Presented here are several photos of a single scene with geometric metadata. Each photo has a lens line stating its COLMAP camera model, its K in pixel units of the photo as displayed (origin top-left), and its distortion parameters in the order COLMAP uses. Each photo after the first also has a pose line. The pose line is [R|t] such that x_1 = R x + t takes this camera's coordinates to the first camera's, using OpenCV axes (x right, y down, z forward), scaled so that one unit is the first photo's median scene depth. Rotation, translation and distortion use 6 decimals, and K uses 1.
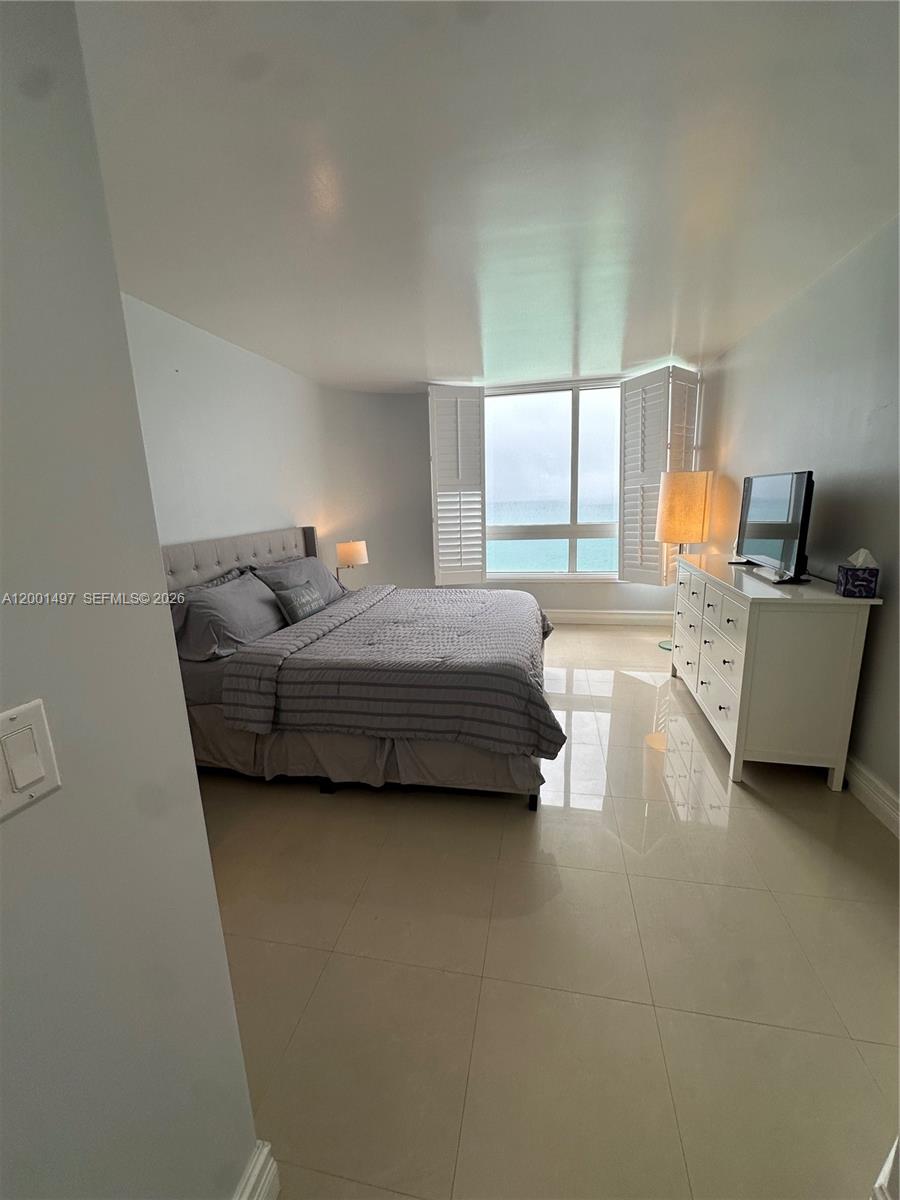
lens RADIAL K [[478.6, 0, 450.0], [0, 478.6, 600.0], [0, 0, 1]] dist [-0.003612, 0.000177]
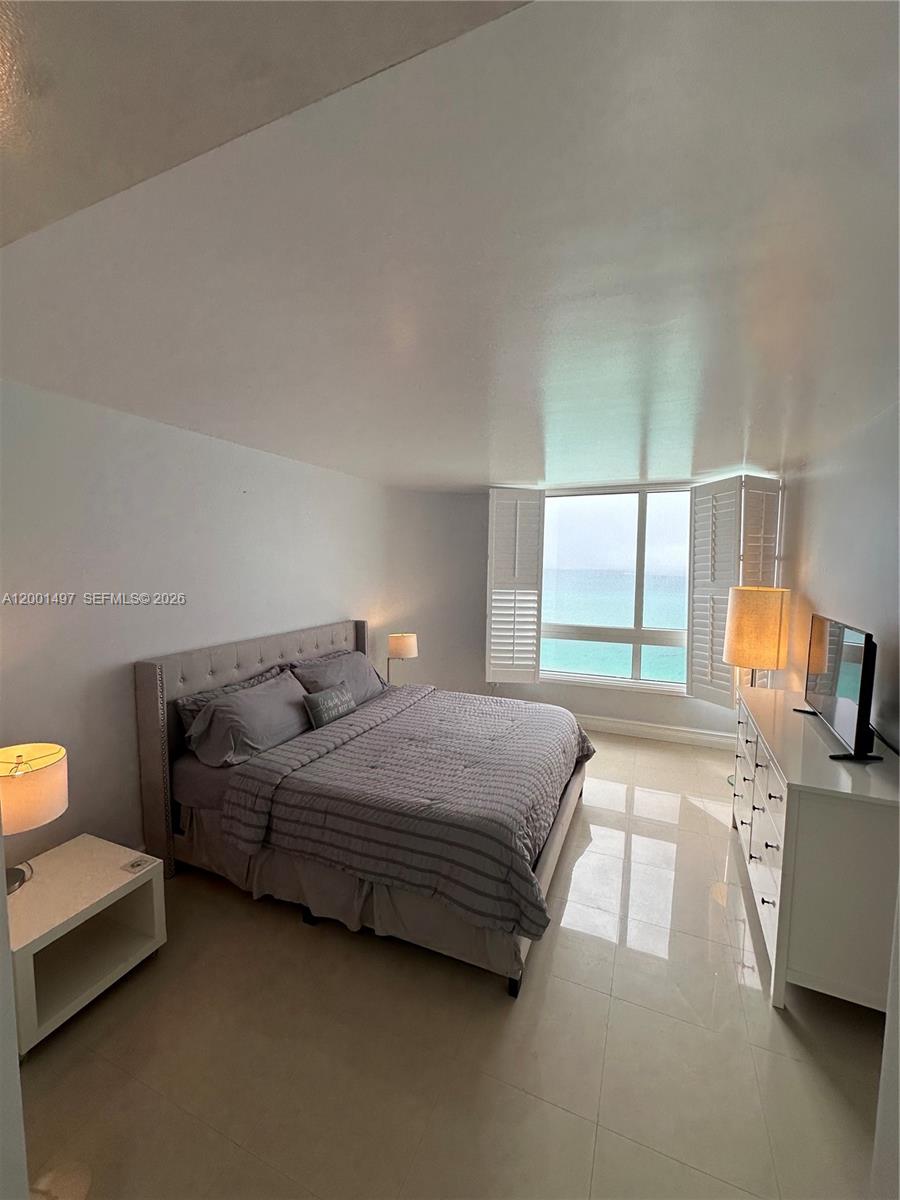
lens RADIAL K [[478.6, 0, 450.0], [0, 478.6, 600.0], [0, 0, 1]] dist [-0.003612, 0.000177]
pose [[0.978218, 0.058498, -0.199165, 0.117529], [-0.083585, 0.989252, -0.119974, -0.101727], [0.190006, 0.134008, 0.972594, 0.013763]]
